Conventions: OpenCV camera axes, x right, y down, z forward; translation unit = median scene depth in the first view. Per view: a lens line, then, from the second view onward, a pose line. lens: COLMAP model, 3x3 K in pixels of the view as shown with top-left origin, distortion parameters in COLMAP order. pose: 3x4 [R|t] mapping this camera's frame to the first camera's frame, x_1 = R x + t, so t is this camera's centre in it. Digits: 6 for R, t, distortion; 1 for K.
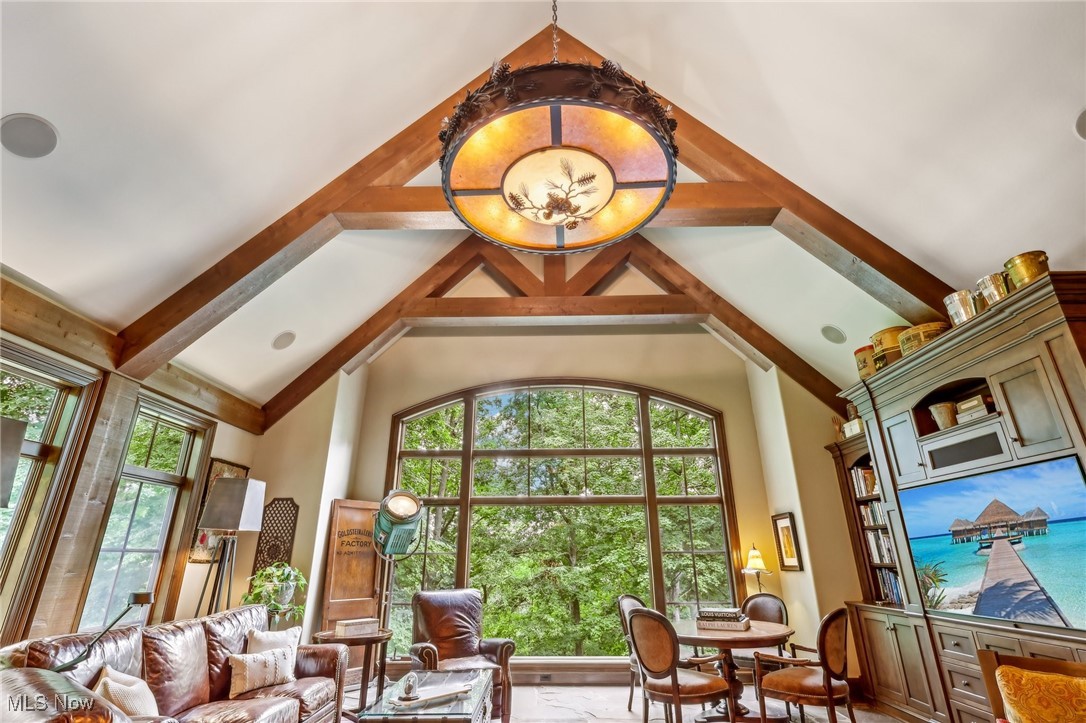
lens RADIAL K [[514.5, 0, 539.2], [0, 514.5, 363.4], [0, 0, 1]] dist [-0.000453, 0.001510]
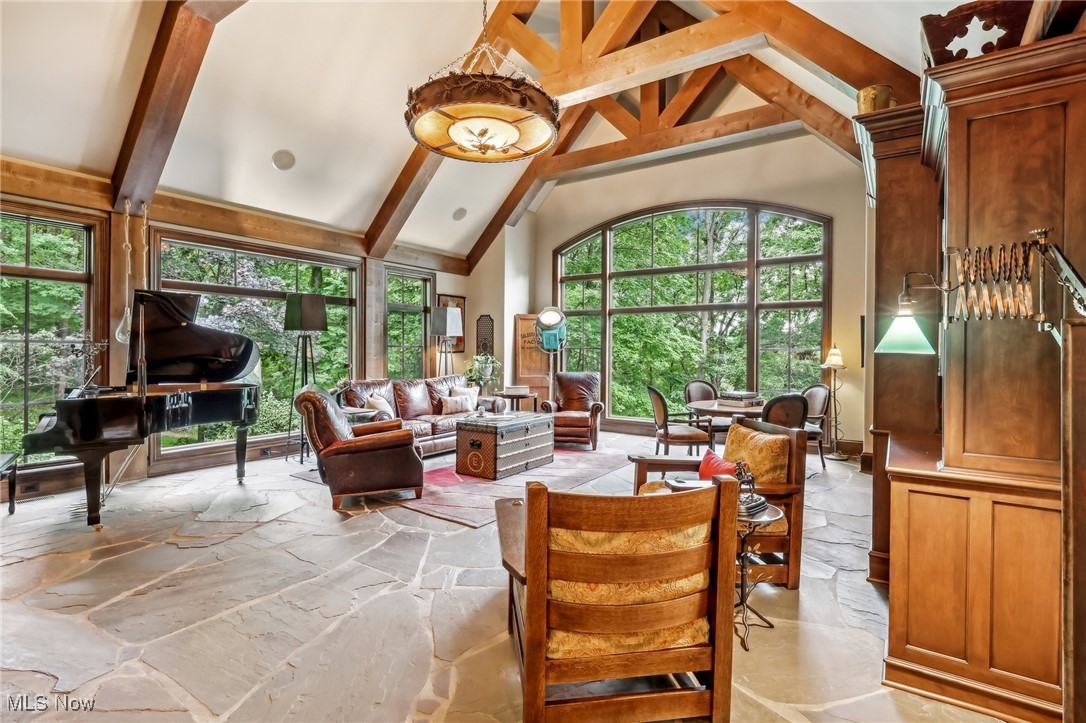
lens RADIAL K [[514.5, 0, 549.0], [0, 514.5, 351.0], [0, 0, 1]] dist [-0.000453, 0.001510]
pose [[0.845669, 0.008416, -0.533641, 0.524989], [0.182377, 0.935130, 0.303762, -0.080274], [0.501580, -0.354205, 0.789275, -0.190439]]
